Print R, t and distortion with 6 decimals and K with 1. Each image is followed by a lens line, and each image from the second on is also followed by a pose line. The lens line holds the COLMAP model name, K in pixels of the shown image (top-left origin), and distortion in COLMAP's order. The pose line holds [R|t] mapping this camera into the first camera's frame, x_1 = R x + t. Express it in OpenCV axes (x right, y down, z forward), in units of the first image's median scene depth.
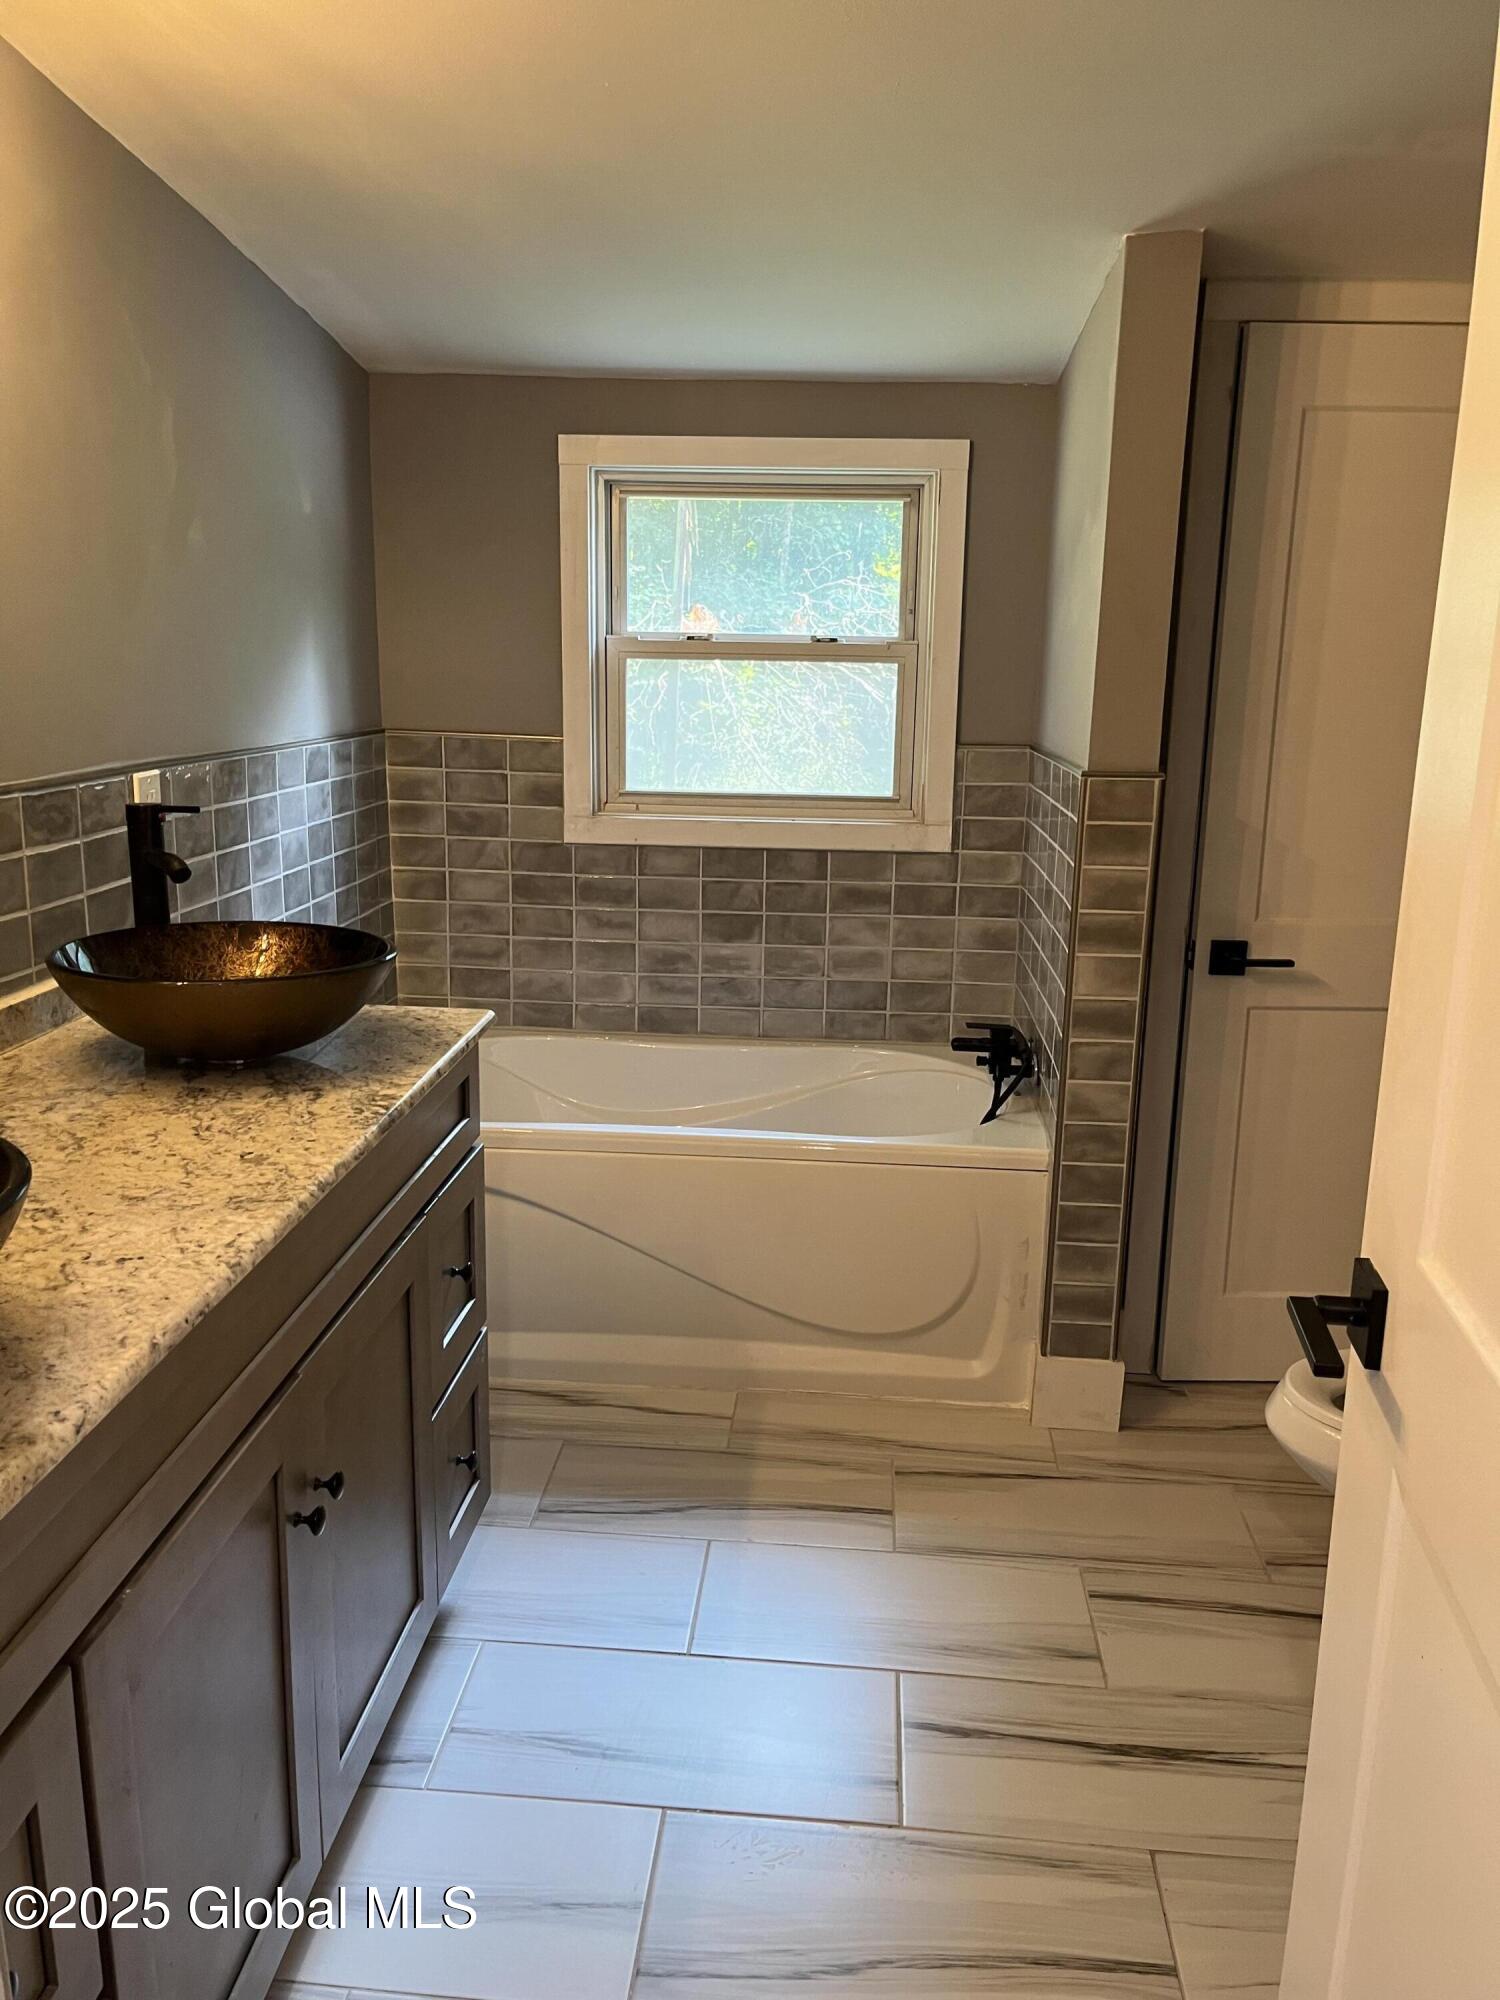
lens RADIAL K [[1524.4, 0, 753.7], [0, 1524.4, 1004.5], [0, 0, 1]] dist [0.061838, -0.075786]
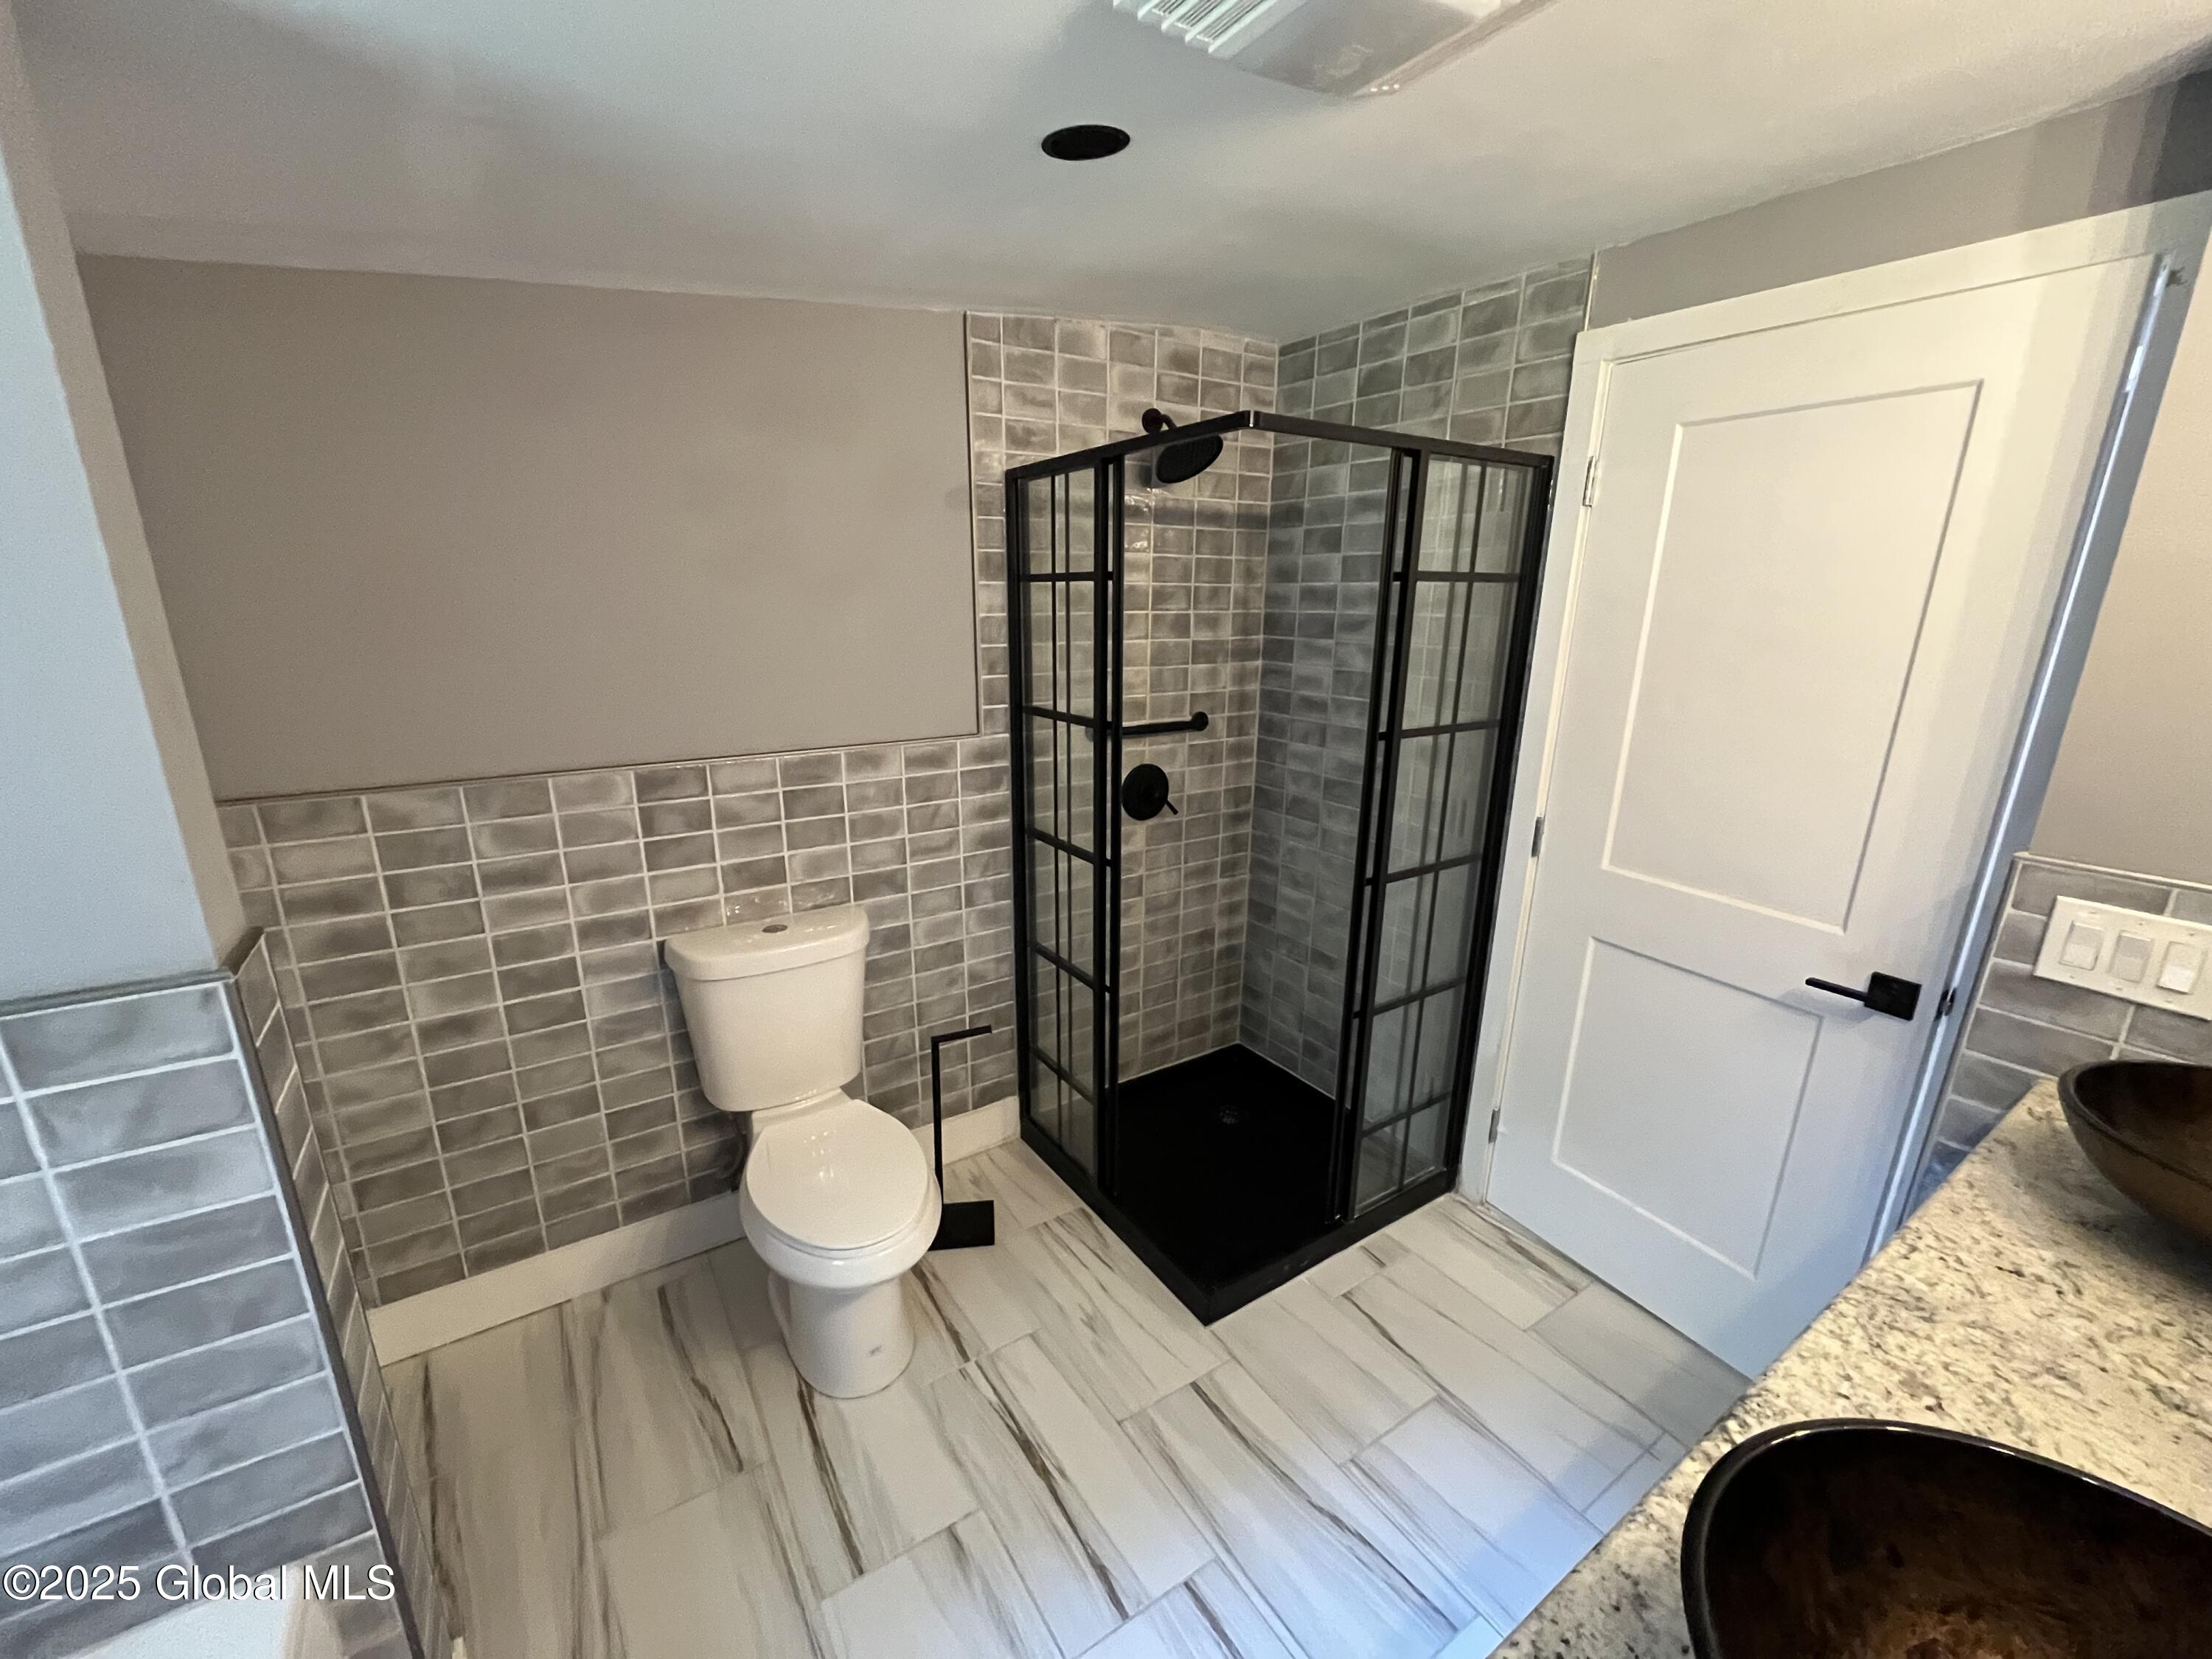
lens RADIAL K [[890.0, 0, 1092.6], [0, 890.0, 836.1], [0, 0, 1]] dist [0.000405, -0.000657]
pose [[-0.598437, -0.240050, 0.764362, -0.157752], [0.160176, 0.898947, 0.407723, -0.211720], [-0.784995, 0.366429, -0.499513, 0.674295]]
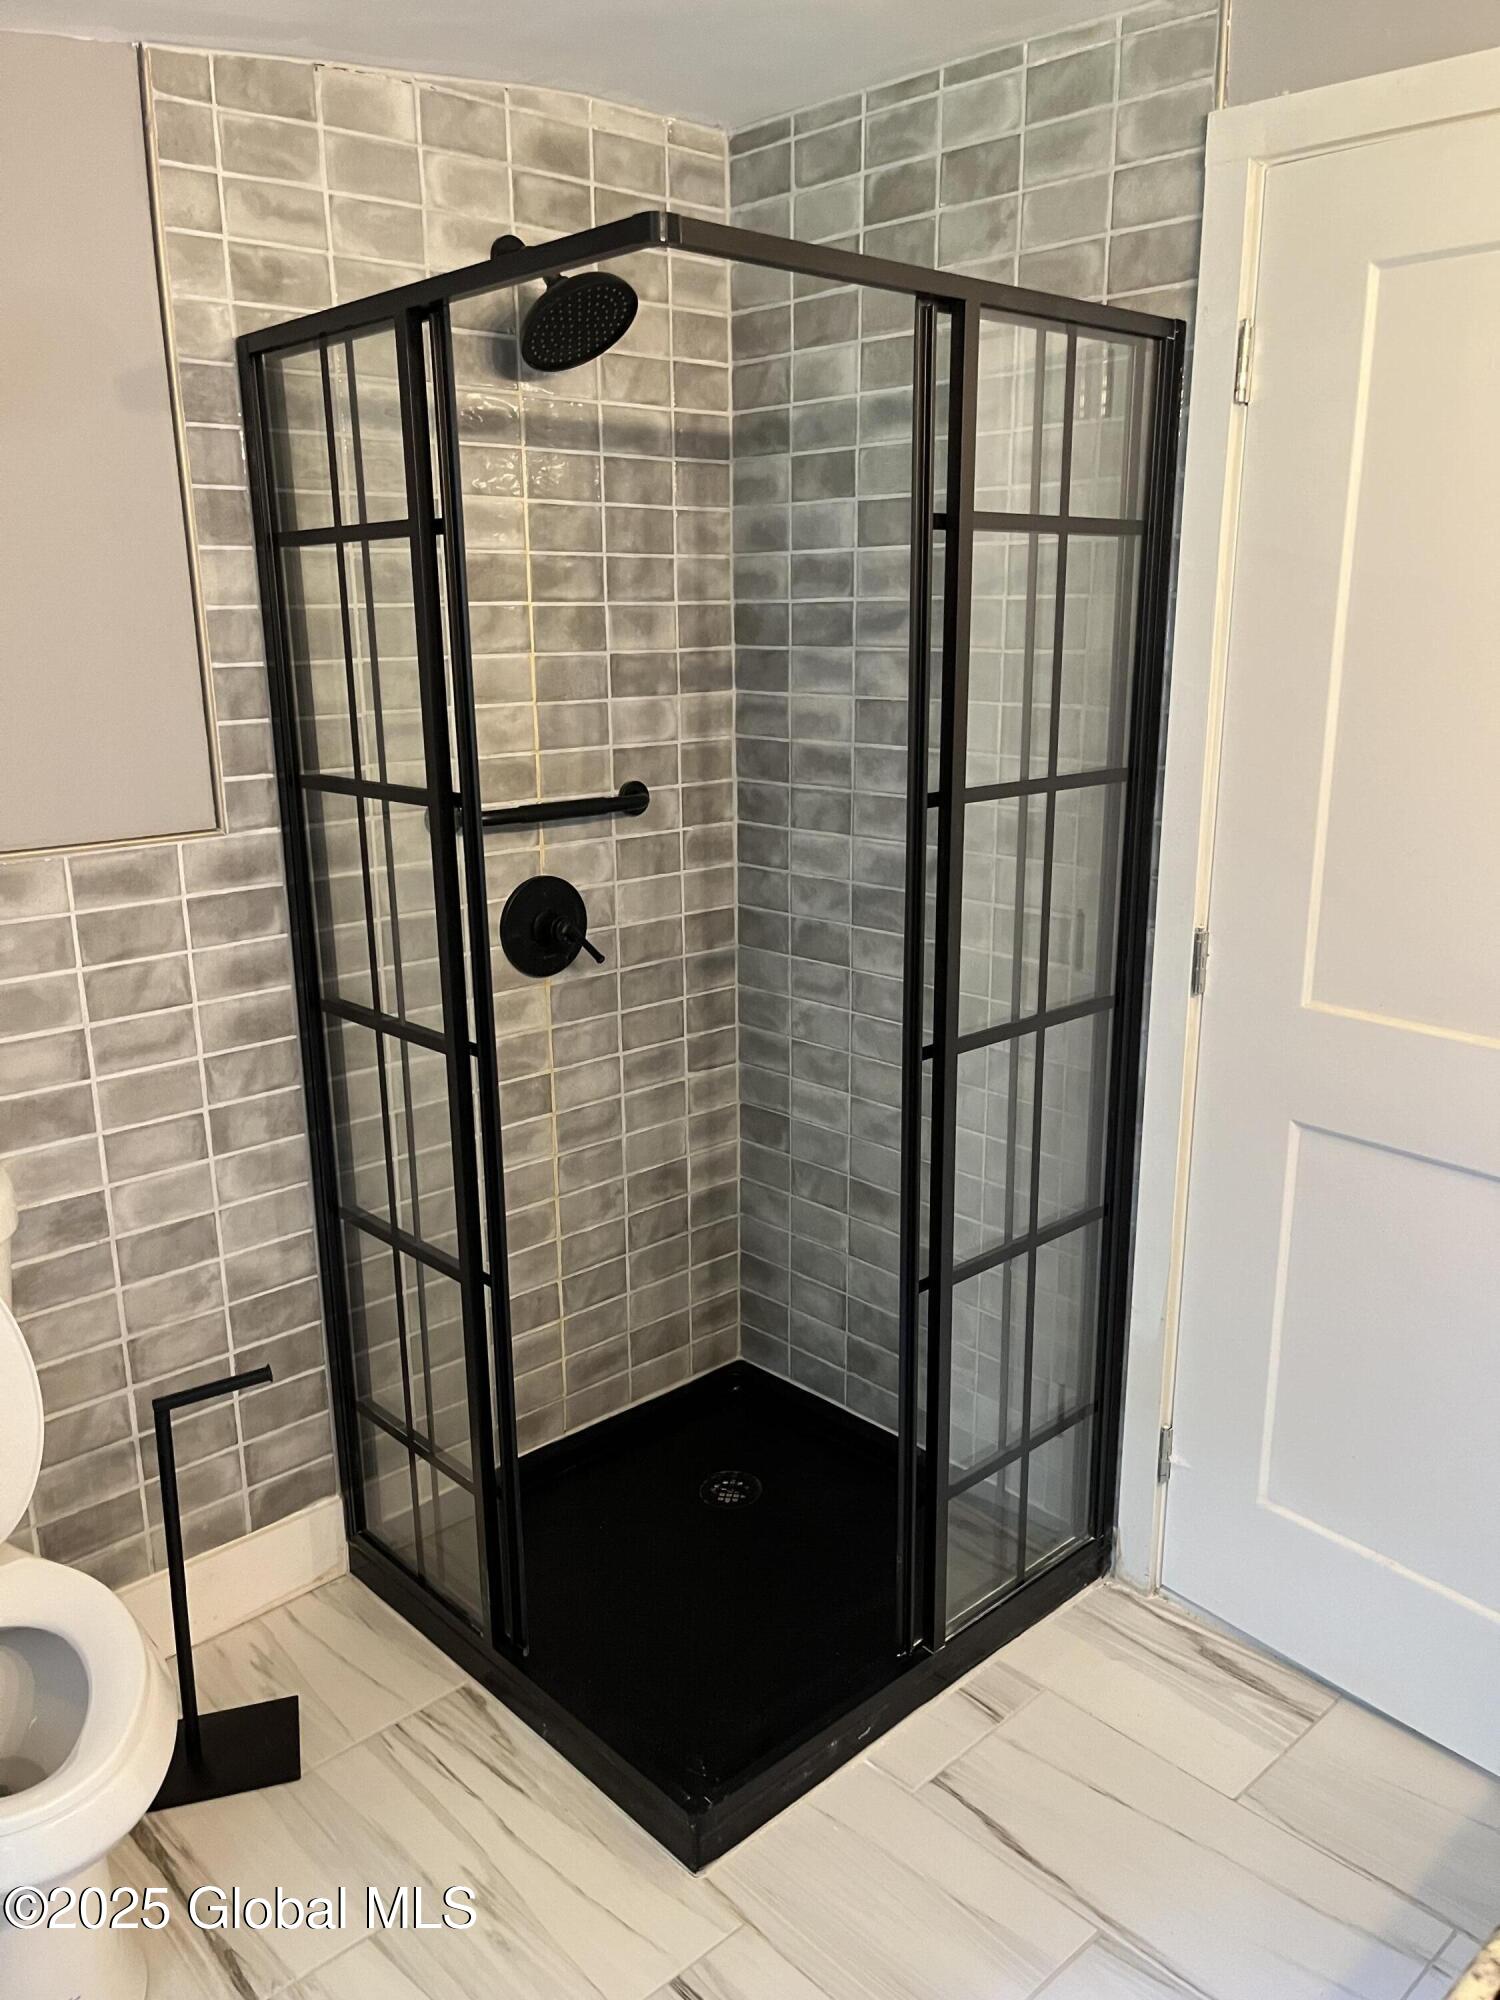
lens RADIAL K [[1524.4, 0, 752.0], [0, 1524.4, 1009.5], [0, 0, 1]] dist [0.061838, -0.075786]
pose [[-0.727835, -0.190610, 0.658729, -0.157891], [0.146681, 0.895089, 0.421071, -0.192909], [-0.669881, 0.403094, -0.623518, 0.657306]]
